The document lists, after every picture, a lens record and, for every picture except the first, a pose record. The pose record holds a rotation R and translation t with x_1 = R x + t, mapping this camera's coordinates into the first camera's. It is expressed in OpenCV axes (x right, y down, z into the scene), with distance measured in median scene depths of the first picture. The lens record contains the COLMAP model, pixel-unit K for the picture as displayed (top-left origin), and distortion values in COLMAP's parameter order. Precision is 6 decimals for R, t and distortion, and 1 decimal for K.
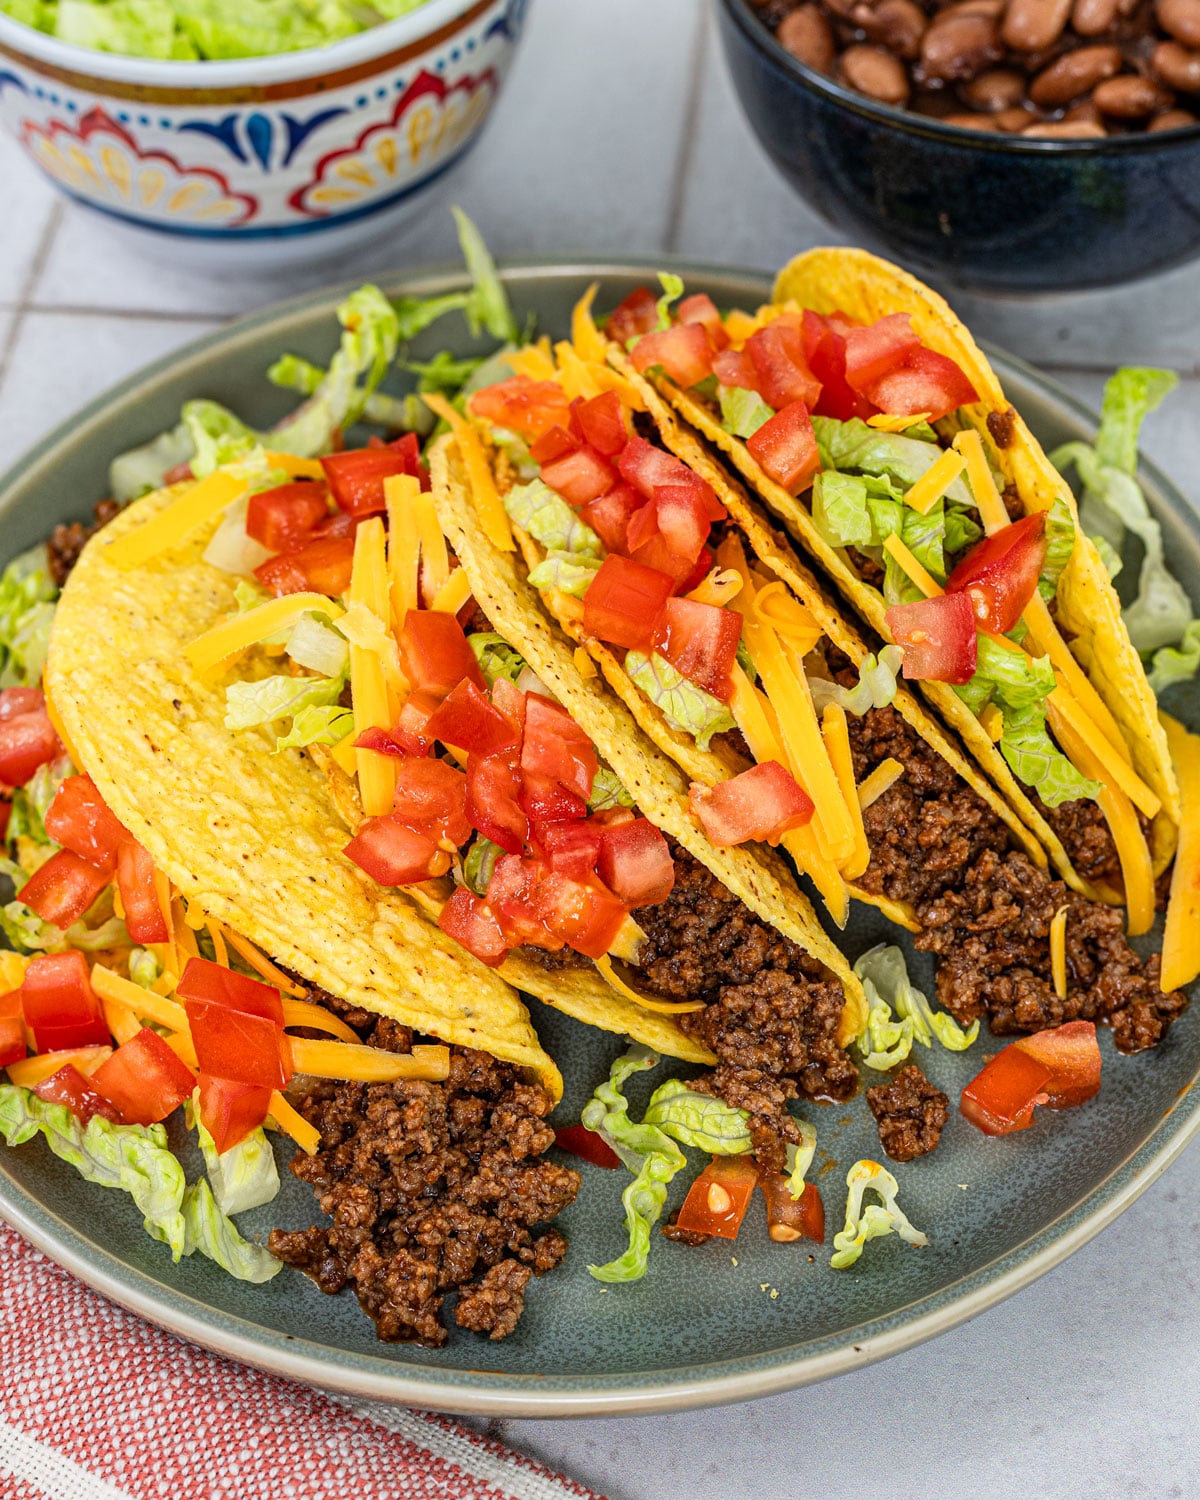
lens RADIAL K [[3235.5, 0, 600.0], [0, 3235.5, 750.0], [0, 0, 1]] dist [0.007260, -0.165486]
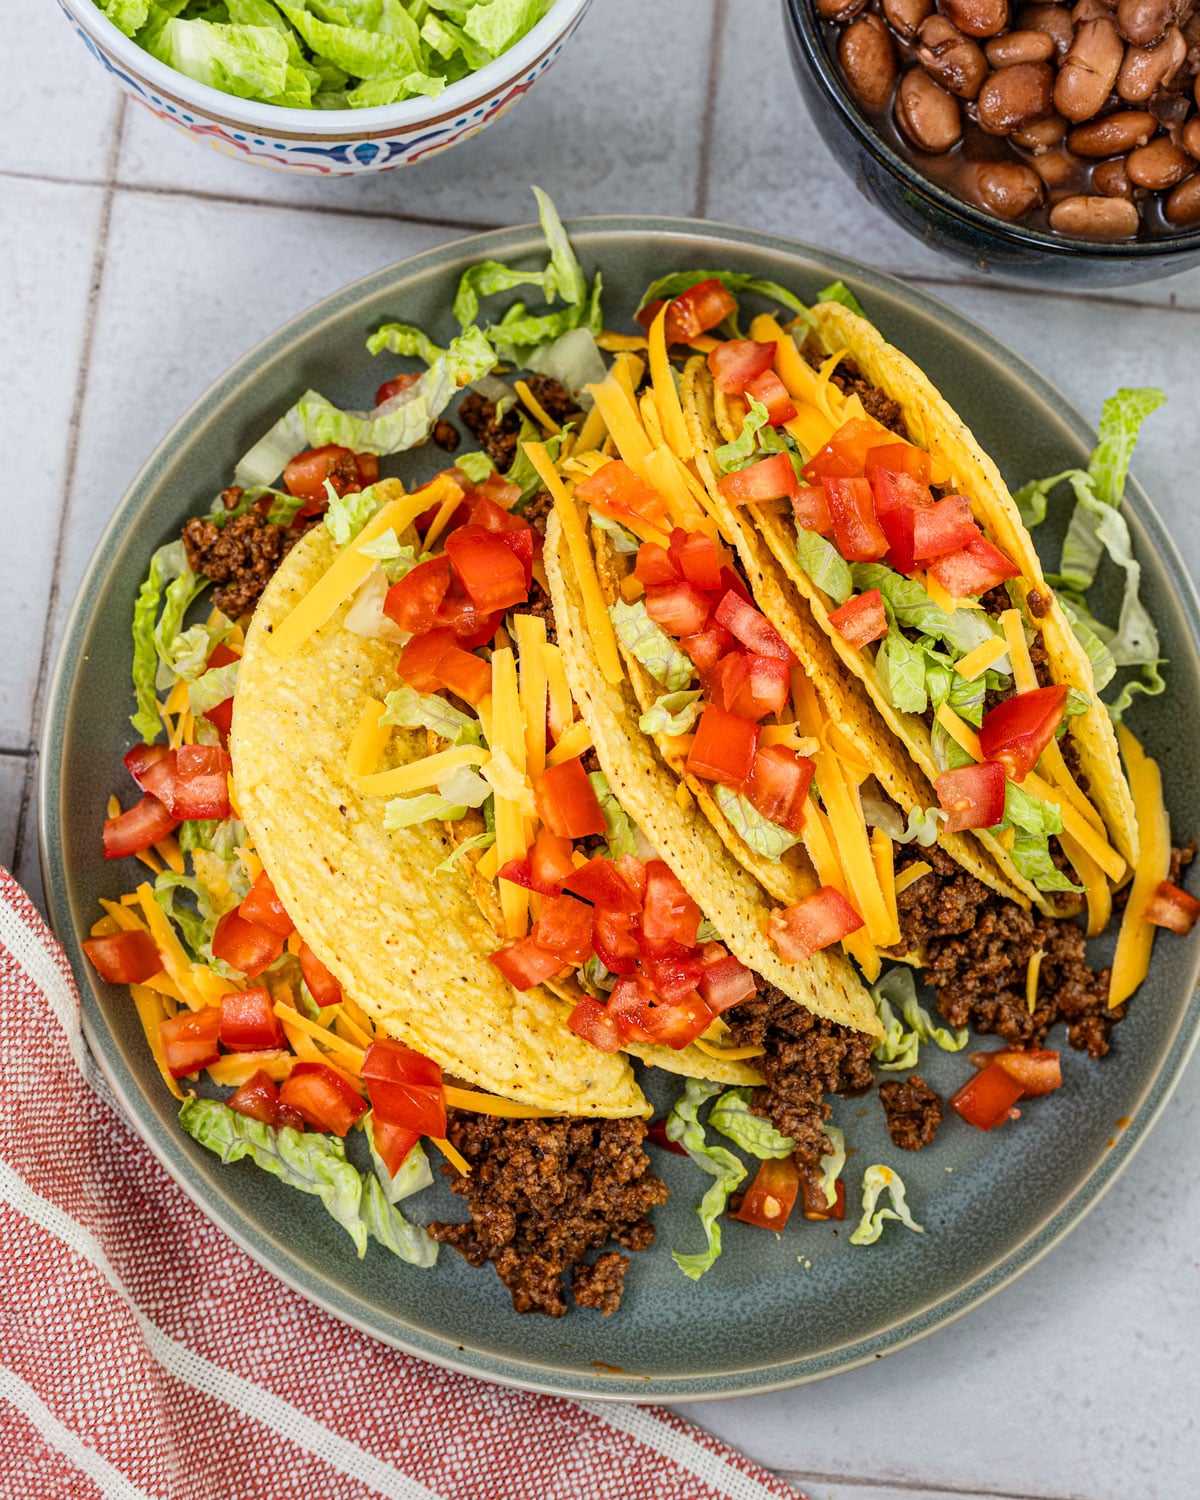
lens RADIAL K [[3235.5, 0, 600.0], [0, 3235.5, 750.0], [0, 0, 1]] dist [0.007260, -0.165486]
pose [[0.993792, -0.000811, 0.111250, -0.176735], [-0.053467, 0.873443, 0.483981, -0.648445], [-0.097563, -0.486925, 0.867978, -0.048669]]
